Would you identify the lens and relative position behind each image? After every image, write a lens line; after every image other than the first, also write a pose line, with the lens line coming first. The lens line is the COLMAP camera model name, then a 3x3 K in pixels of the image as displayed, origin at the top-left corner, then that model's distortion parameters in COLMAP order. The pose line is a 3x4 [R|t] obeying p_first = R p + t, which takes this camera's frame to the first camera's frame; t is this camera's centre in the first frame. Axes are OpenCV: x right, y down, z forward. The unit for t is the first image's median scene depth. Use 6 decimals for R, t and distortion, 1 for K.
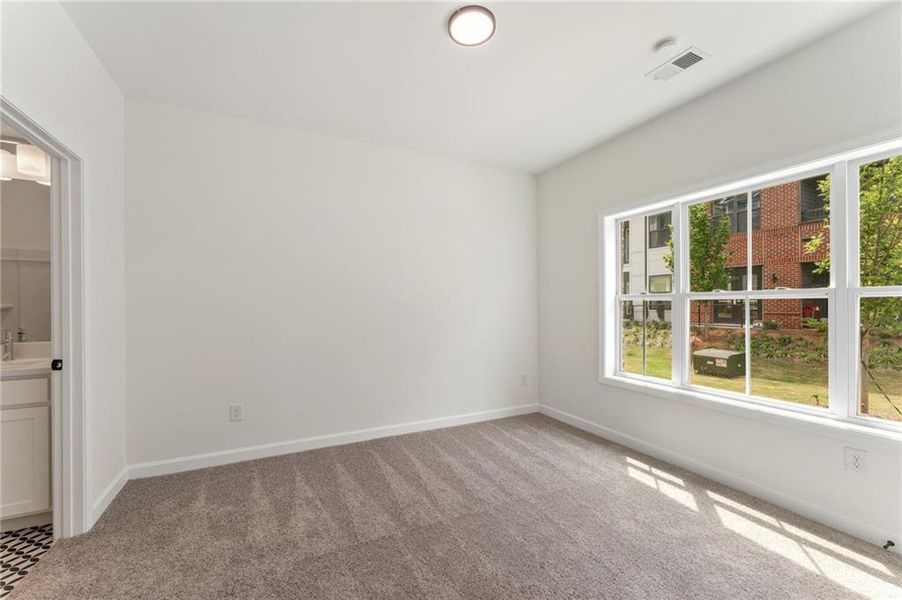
lens RADIAL K [[362.3, 0, 444.7], [0, 362.3, 304.0], [0, 0, 1]] dist [0.002101, 0.000114]
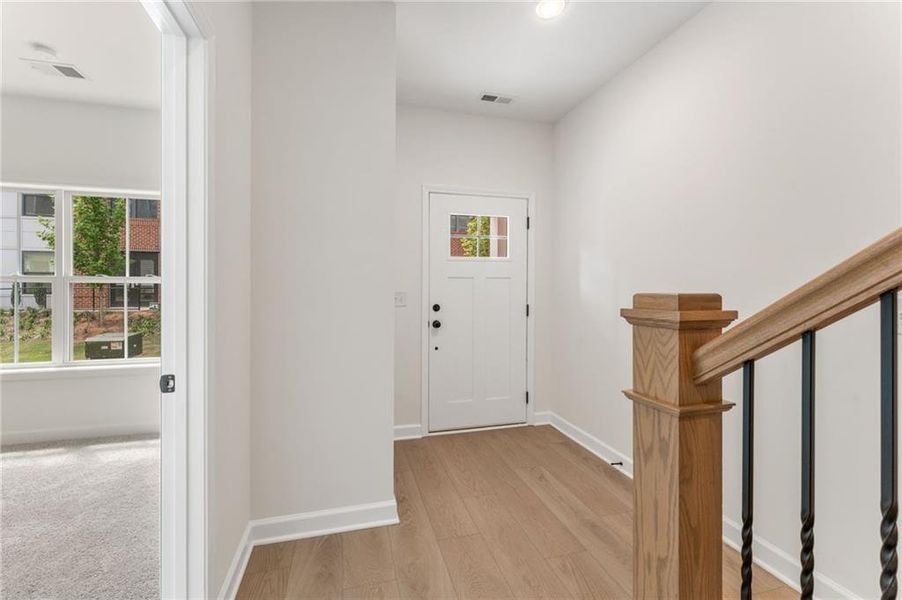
lens RADIAL K [[374.2, 0, 448.3], [0, 374.2, 290.9], [0, 0, 1]] dist [-0.000584, -0.000358]
pose [[0.204484, -0.001016, 0.978869, -0.131978], [-0.007136, 0.999971, 0.002528, 0.001216], [-0.978844, -0.007502, 0.204471, -0.229184]]
